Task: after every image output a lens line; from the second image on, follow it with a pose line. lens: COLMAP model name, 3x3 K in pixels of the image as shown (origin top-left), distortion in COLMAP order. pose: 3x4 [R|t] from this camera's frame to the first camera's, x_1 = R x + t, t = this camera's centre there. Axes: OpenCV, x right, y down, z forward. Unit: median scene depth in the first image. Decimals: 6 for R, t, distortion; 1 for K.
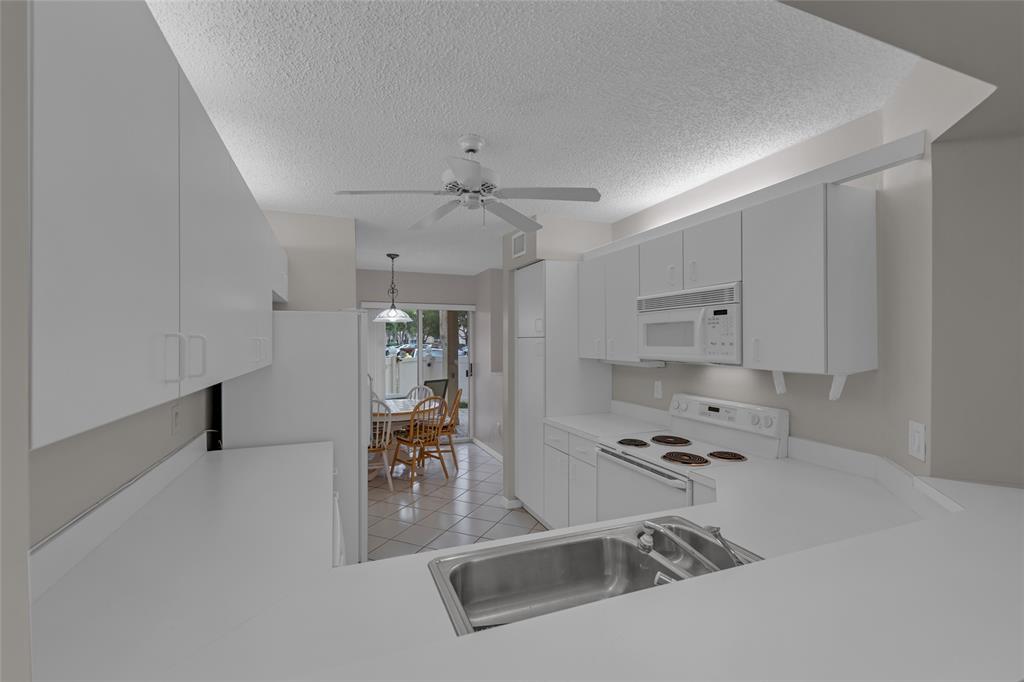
lens RADIAL K [[454.4, 0, 508.4], [0, 454.4, 340.0], [0, 0, 1]] dist [-0.000150, -0.000214]
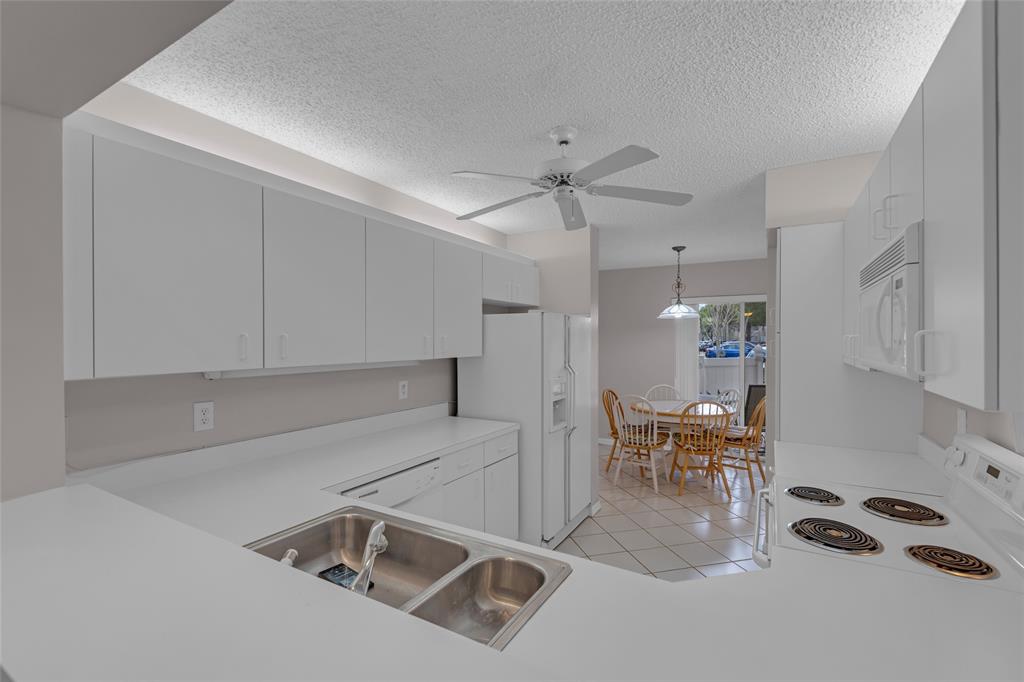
lens RADIAL K [[454.4, 0, 508.4], [0, 454.4, 340.0], [0, 0, 1]] dist [-0.000150, -0.000214]
pose [[0.623592, 0.004655, -0.781736, 0.300957], [-0.000764, 0.999985, 0.005345, 0.000770], [0.781750, -0.002736, 0.623586, 0.147944]]
